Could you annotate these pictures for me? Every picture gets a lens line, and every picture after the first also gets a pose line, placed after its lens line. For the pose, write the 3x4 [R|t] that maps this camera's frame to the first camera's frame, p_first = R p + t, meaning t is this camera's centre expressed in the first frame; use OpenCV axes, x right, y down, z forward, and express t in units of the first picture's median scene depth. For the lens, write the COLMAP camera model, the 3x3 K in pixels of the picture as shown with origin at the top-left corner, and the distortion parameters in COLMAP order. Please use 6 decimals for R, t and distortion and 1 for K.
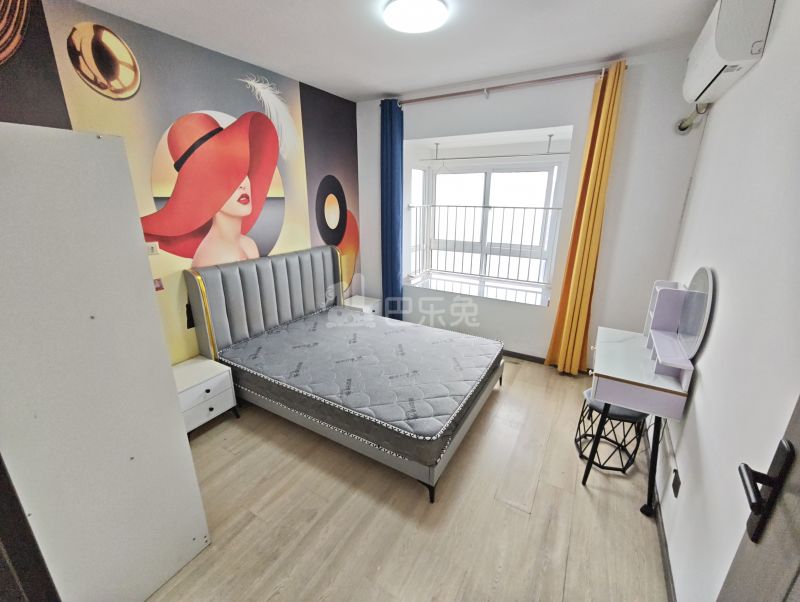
lens RADIAL K [[335.4, 0, 394.0], [0, 335.4, 297.3], [0, 0, 1]] dist [-0.007348, 0.003535]
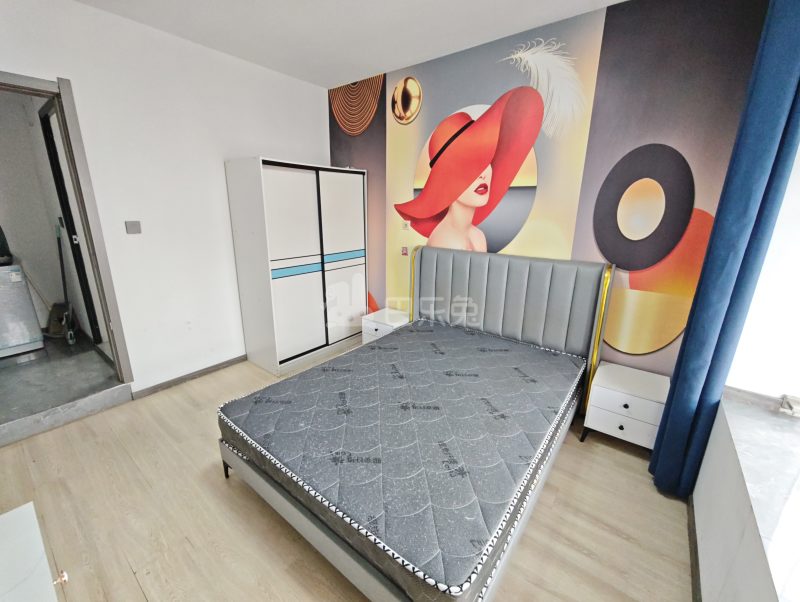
lens RADIAL K [[335.4, 0, 397.7], [0, 335.4, 294.7], [0, 0, 1]] dist [-0.007348, 0.003535]
pose [[-0.110645, 0.252162, -0.961339, 0.644419], [-0.297815, 0.914417, 0.274131, -0.227688], [0.948190, 0.316632, -0.026078, 0.978381]]
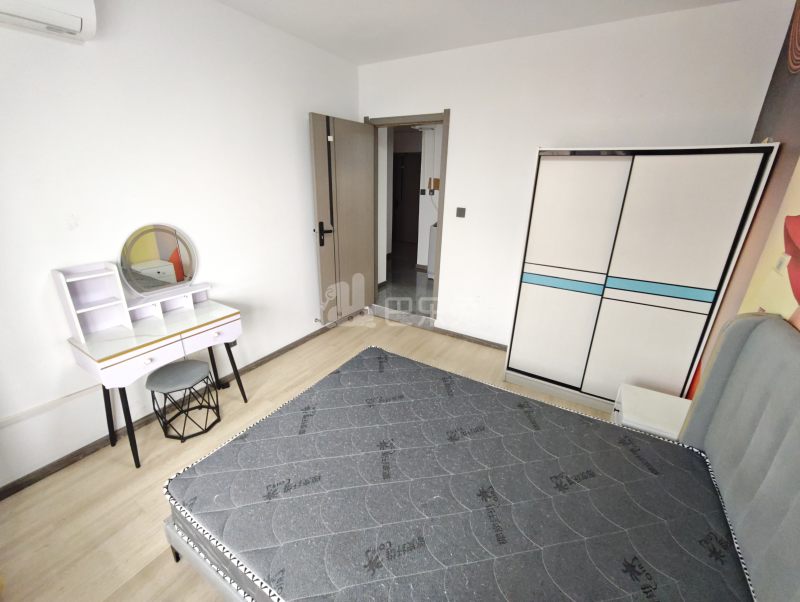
lens RADIAL K [[335.4, 0, 401.2], [0, 335.4, 296.7], [0, 0, 1]] dist [-0.007348, 0.003535]
pose [[-0.999645, -0.019694, -0.017936, 0.010825], [-0.026494, 0.804870, 0.592860, -0.405118], [0.002761, 0.593125, -0.805106, 1.380849]]
